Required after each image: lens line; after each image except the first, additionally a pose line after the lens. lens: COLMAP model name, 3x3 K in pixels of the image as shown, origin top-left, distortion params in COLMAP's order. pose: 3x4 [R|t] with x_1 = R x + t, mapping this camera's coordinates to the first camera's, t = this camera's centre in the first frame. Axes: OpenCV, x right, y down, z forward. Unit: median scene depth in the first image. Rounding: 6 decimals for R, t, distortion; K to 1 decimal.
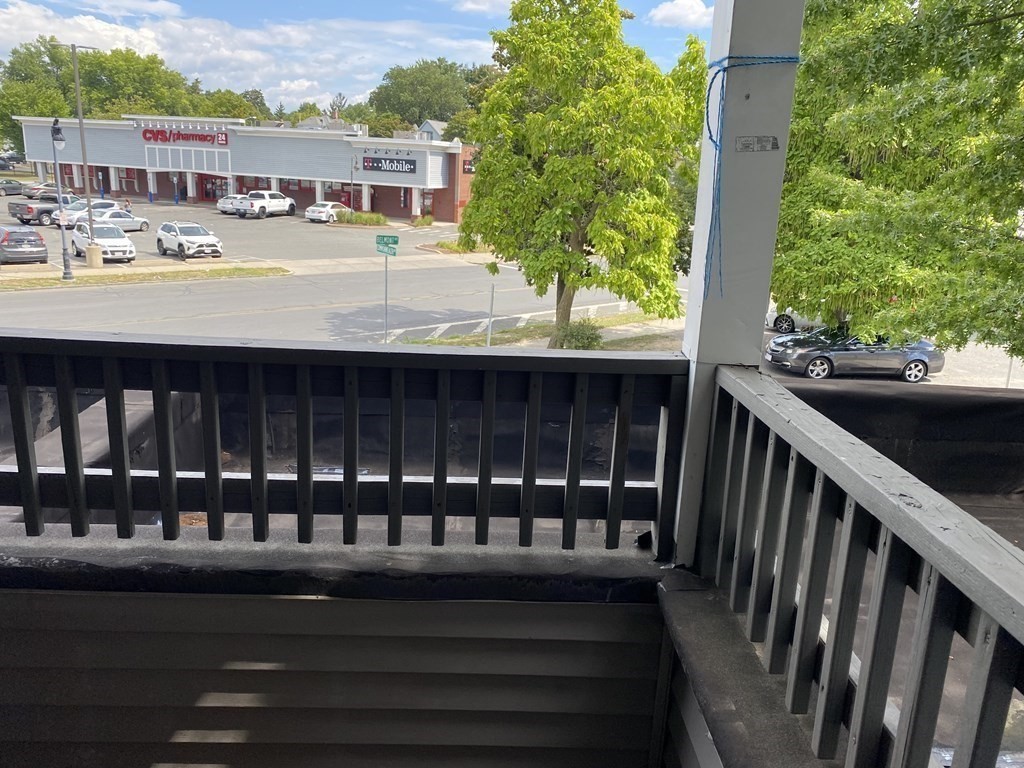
lens RADIAL K [[769.0, 0, 512.0], [0, 769.0, 384.0], [0, 0, 1]] dist [0.007334, -0.001603]
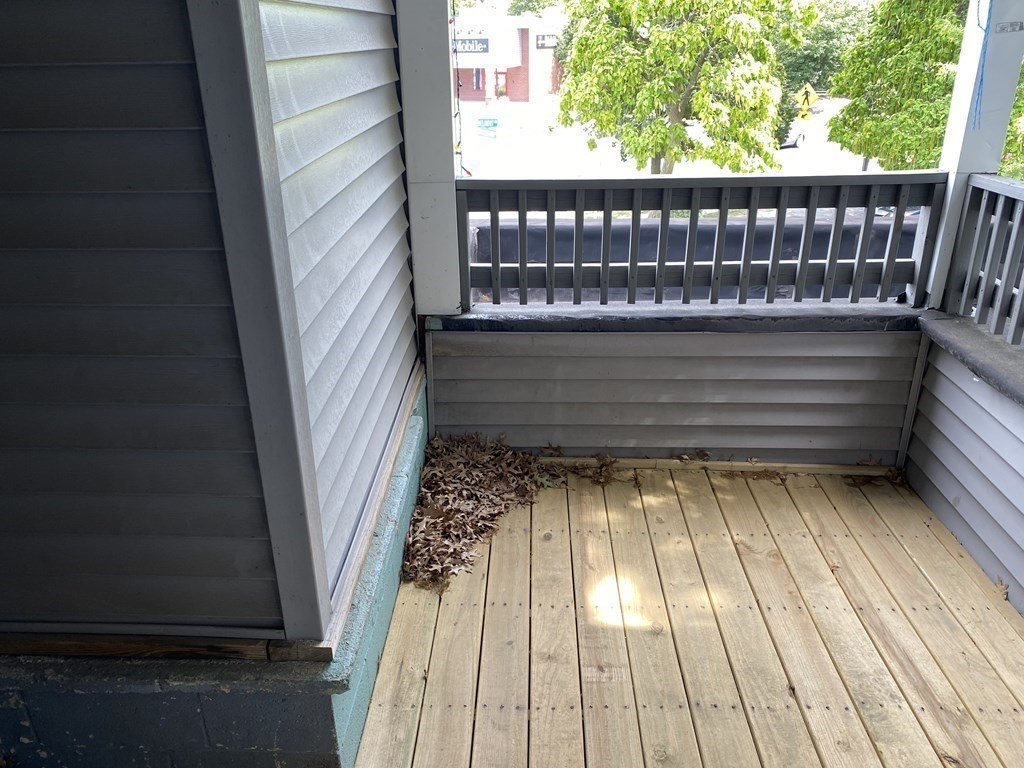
lens RADIAL K [[754.8, 0, 512.0], [0, 754.8, 384.0], [0, 0, 1]] dist [-0.009766, -0.002328]
pose [[0.993728, -0.019638, -0.110089, -0.458731], [0.036041, 0.988173, 0.149049, 0.124140], [0.105860, -0.152082, 0.982682, -0.619063]]
